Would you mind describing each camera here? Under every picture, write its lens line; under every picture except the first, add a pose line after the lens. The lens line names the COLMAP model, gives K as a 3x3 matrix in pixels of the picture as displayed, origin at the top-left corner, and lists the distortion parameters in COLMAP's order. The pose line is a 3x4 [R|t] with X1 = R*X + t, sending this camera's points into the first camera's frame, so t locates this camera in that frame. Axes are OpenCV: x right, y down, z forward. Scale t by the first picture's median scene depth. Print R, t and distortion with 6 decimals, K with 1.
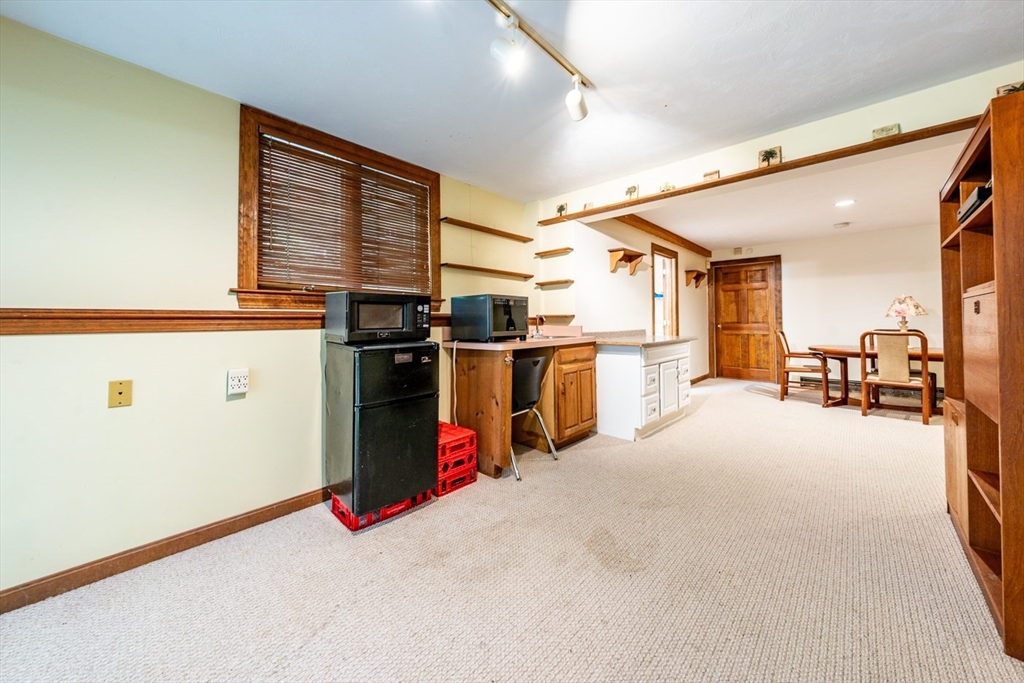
lens RADIAL K [[358.3, 0, 512.0], [0, 358.3, 309.4], [0, 0, 1]] dist [-0.000494, -0.000083]
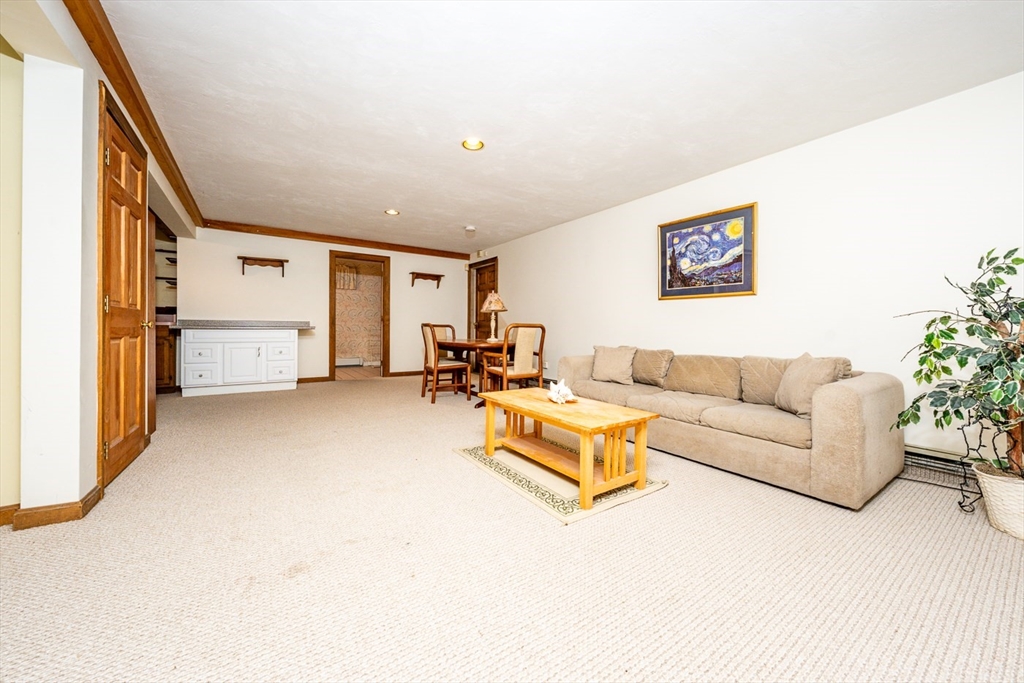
lens RADIAL K [[372.6, 0, 511.9], [0, 372.6, 328.1], [0, 0, 1]] dist [-0.000113, -0.000001]
pose [[0.978338, 0.009720, -0.206787, 1.260914], [-0.003255, 0.999496, 0.031582, 0.030961], [0.206990, -0.030225, 0.977876, -0.089726]]
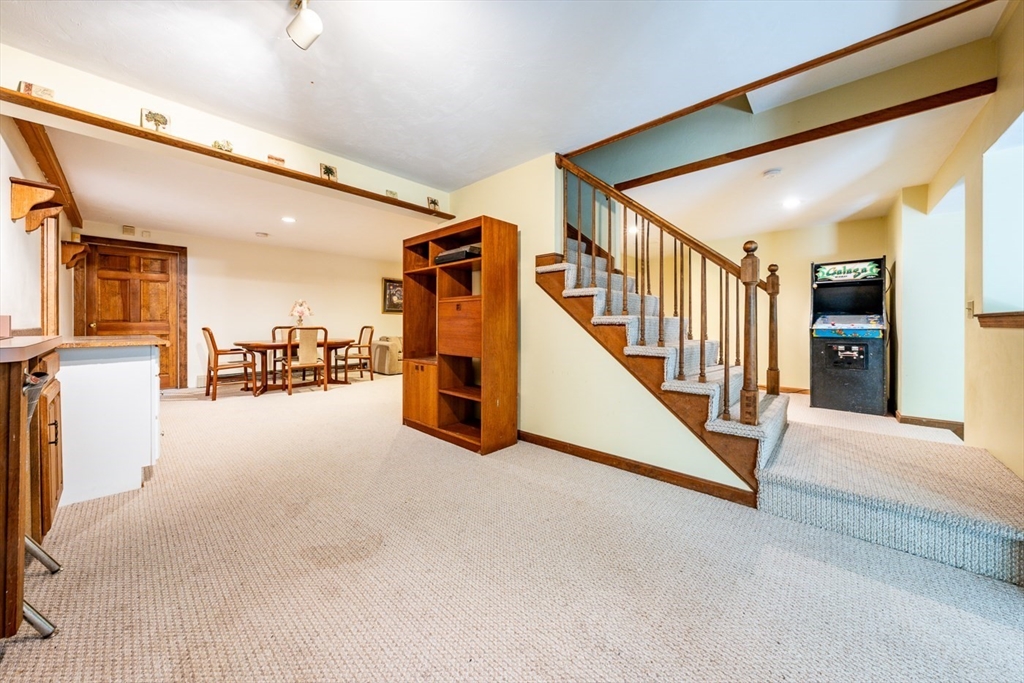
lens RADIAL K [[361.0, 0, 516.1], [0, 361.0, 321.7], [0, 0, 1]] dist [-0.000391, -0.000093]
pose [[-0.021797, 0.008289, 0.999728, -0.238706], [-0.031048, 0.999478, -0.008964, 0.025722], [-0.999280, -0.031235, -0.021528, 0.209465]]
